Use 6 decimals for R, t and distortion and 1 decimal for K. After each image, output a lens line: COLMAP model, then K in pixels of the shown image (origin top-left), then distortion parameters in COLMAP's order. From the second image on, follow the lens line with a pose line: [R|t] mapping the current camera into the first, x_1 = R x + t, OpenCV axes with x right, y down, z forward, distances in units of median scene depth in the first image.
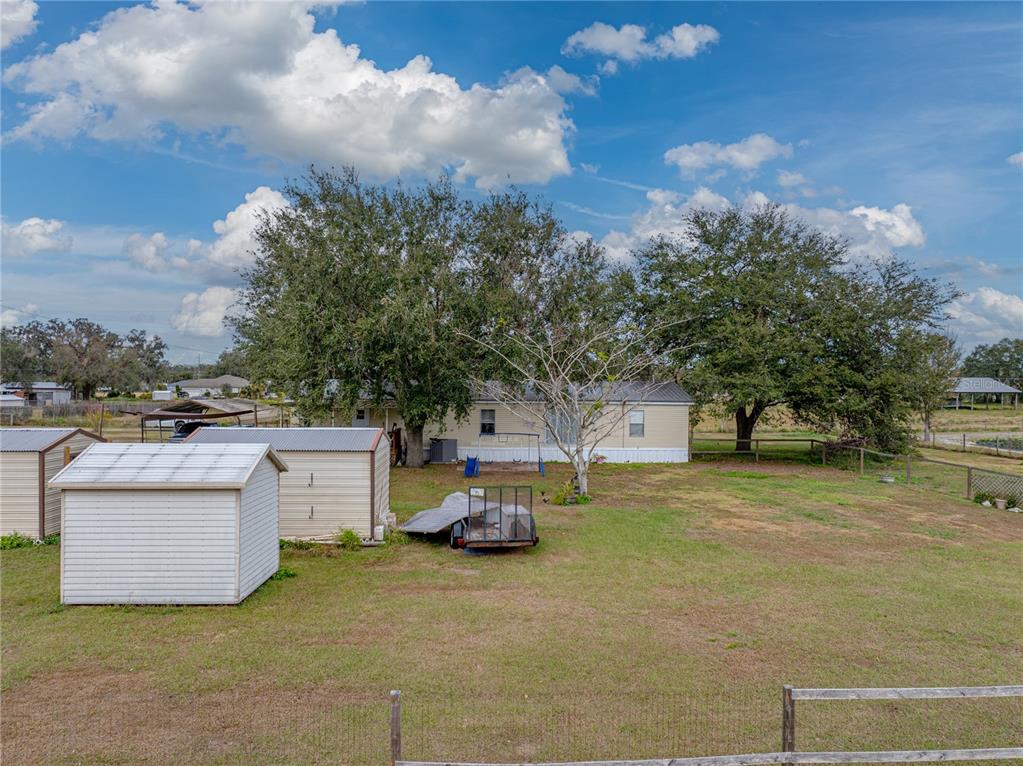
lens RADIAL K [[746.6, 0, 508.0], [0, 746.6, 381.7], [0, 0, 1]] dist [-0.039224, 0.035922]
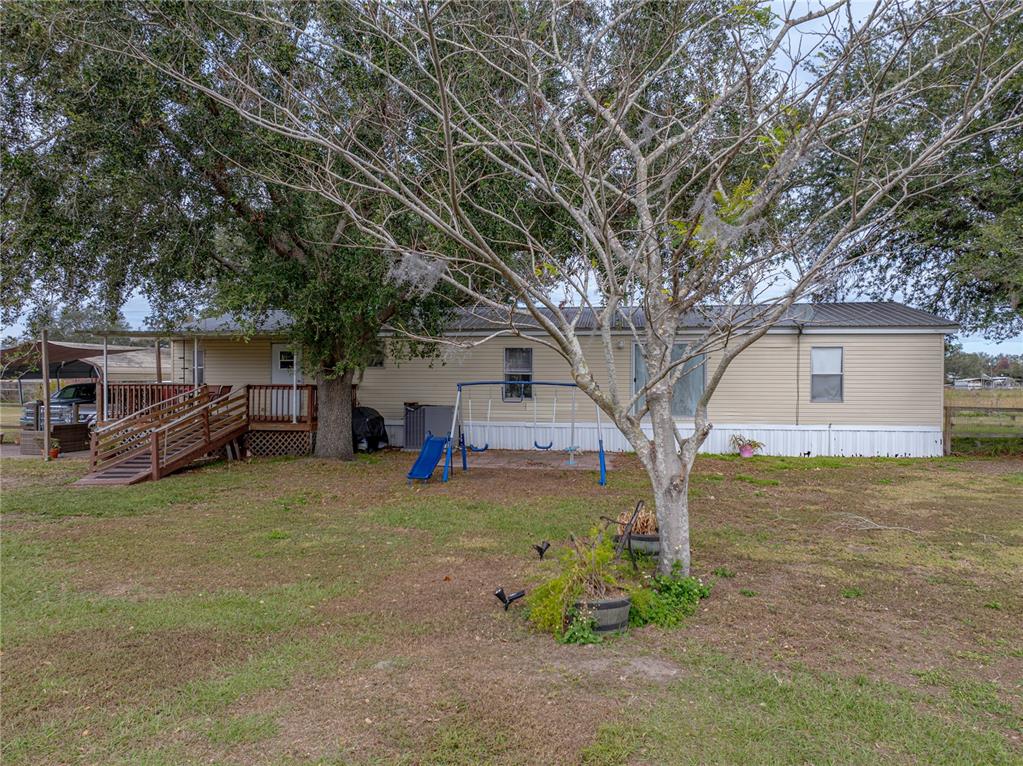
lens RADIAL K [[746.6, 0, 506.5], [0, 746.6, 379.9], [0, 0, 1]] dist [-0.039224, 0.035922]
pose [[0.981381, -0.004999, -0.192005, 0.062707], [0.005825, 0.999976, 0.003740, 0.056813], [0.191981, -0.004789, 0.981387, 0.495540]]
